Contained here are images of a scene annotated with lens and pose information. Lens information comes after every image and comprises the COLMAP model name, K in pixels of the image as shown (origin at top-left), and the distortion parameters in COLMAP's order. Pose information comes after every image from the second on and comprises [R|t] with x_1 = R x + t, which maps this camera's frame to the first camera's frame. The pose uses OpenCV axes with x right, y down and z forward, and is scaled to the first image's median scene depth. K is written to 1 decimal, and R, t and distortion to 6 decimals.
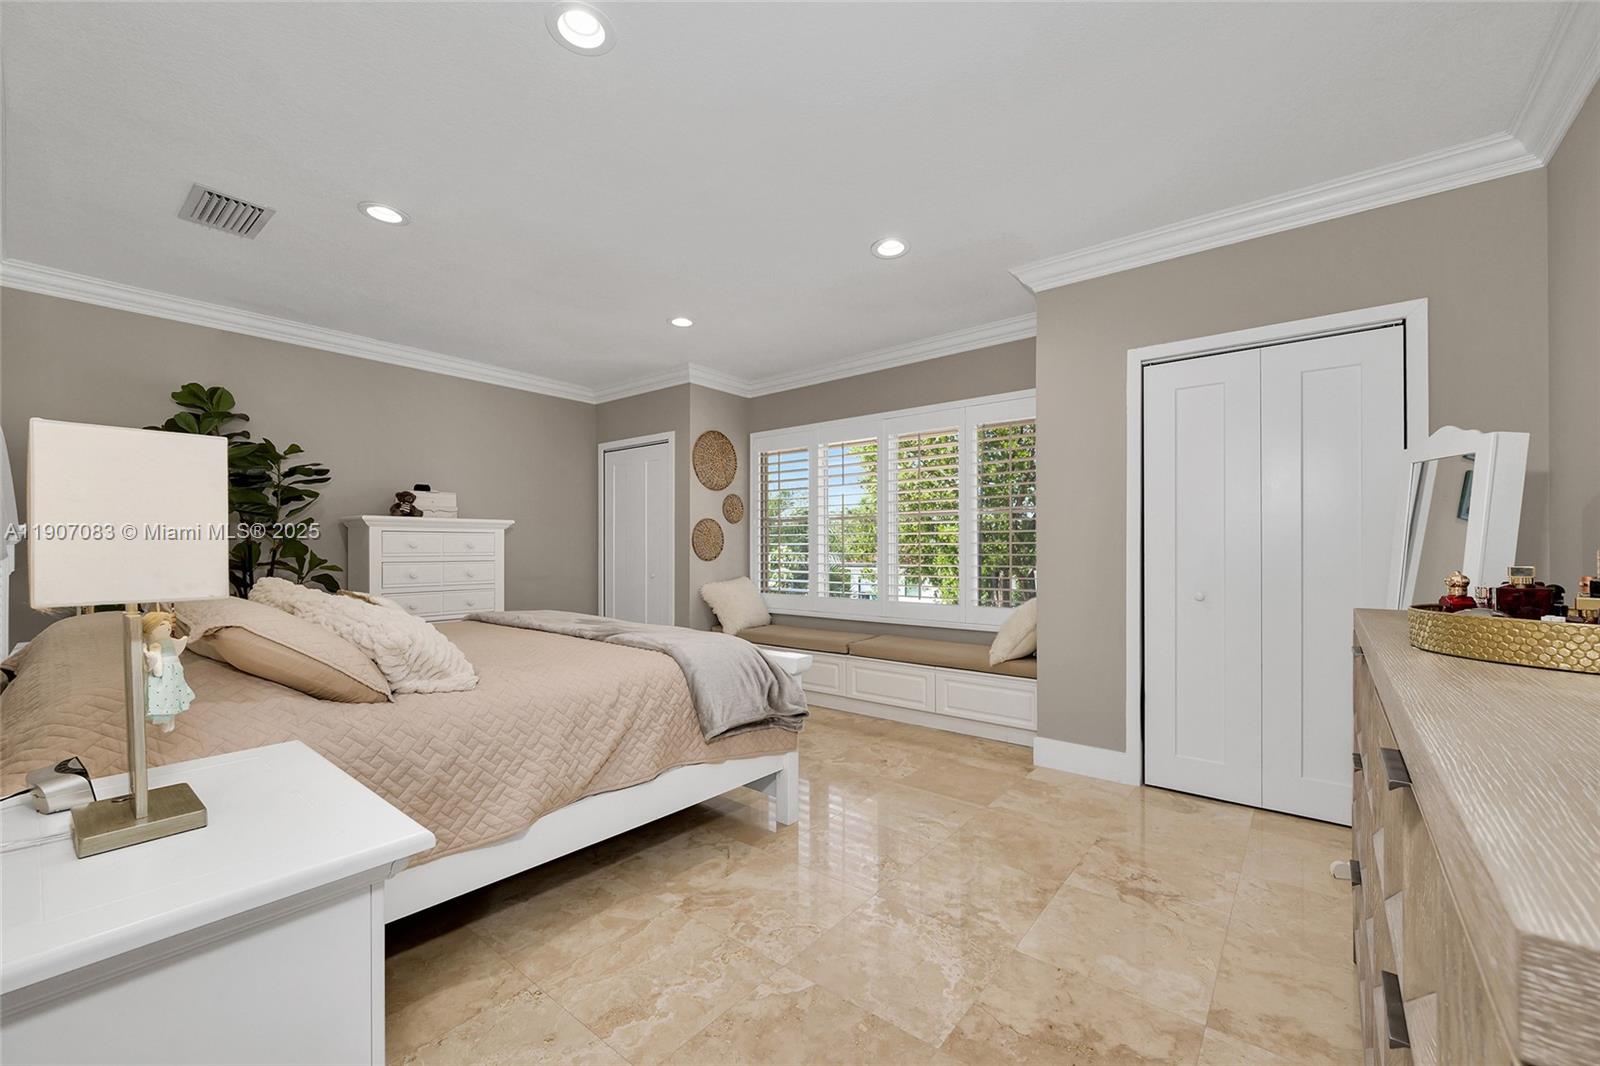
lens RADIAL K [[611.0, 0, 789.9], [0, 611.0, 529.0], [0, 0, 1]] dist [-0.000158, -0.000017]
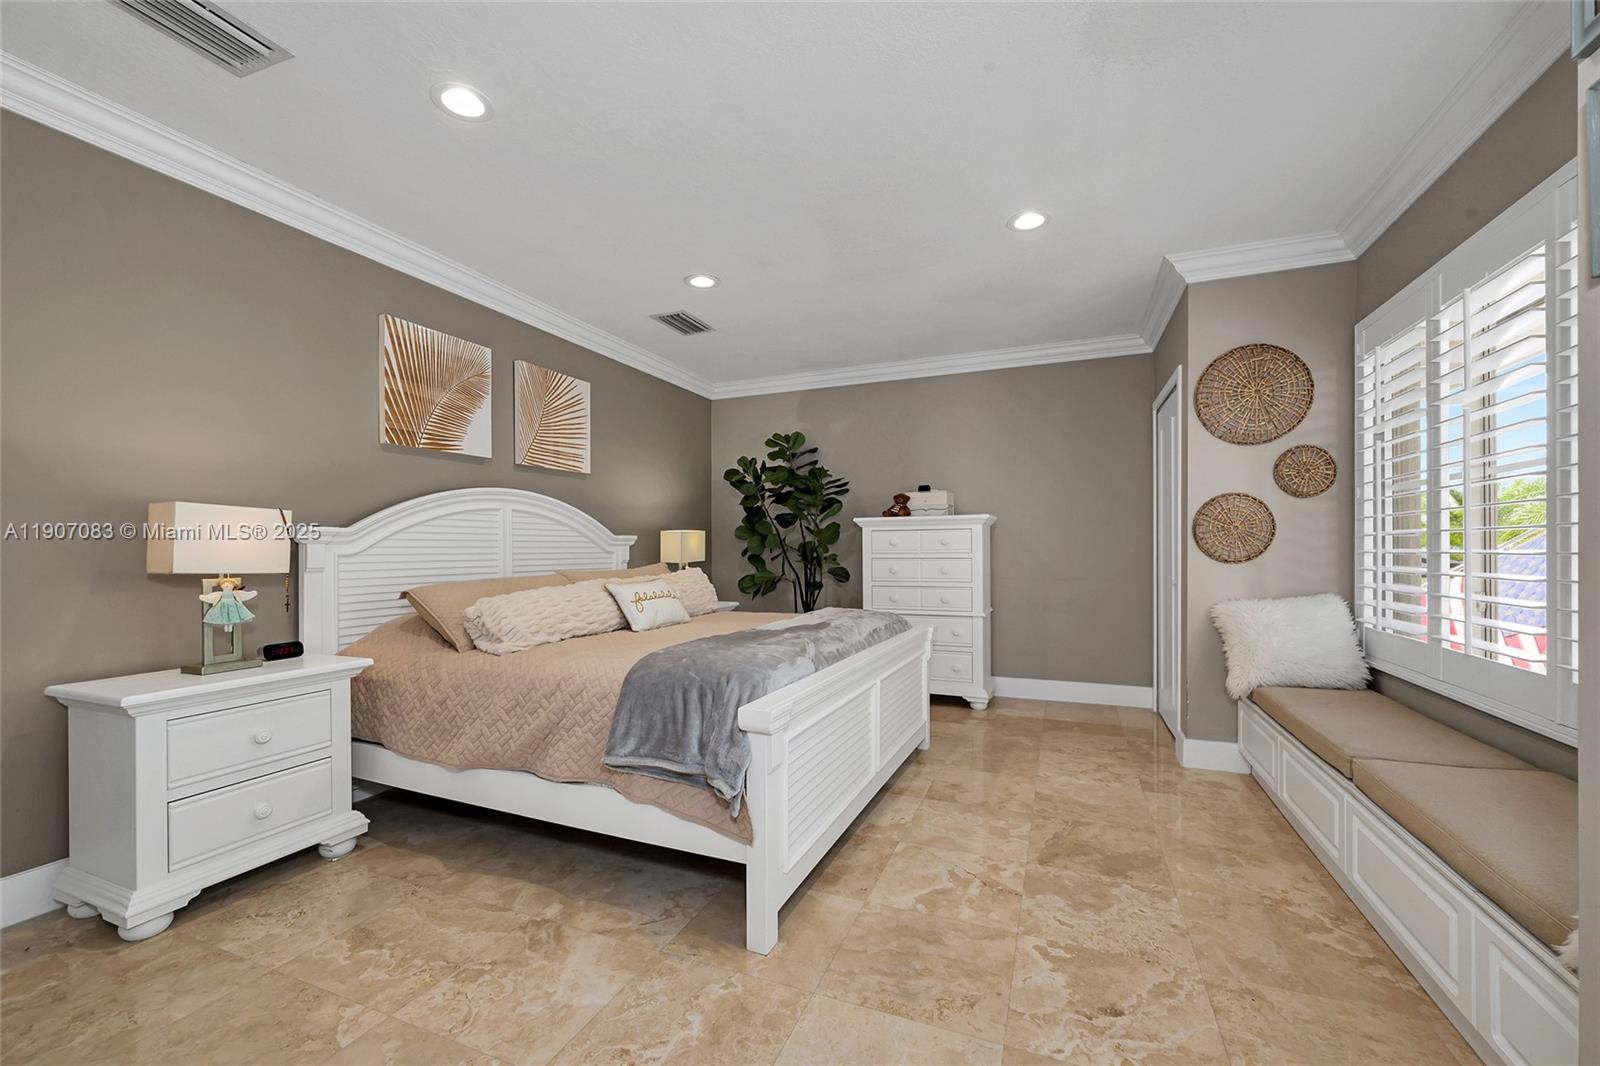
lens RADIAL K [[631.0, 0, 796.6], [0, 631.0, 531.9], [0, 0, 1]] dist [0.000887, -0.000141]
pose [[0.319826, -0.025814, -0.947125, 0.554662], [0.038593, 0.999154, -0.014200, 0.022981], [0.946690, -0.032011, 0.320552, 0.667664]]
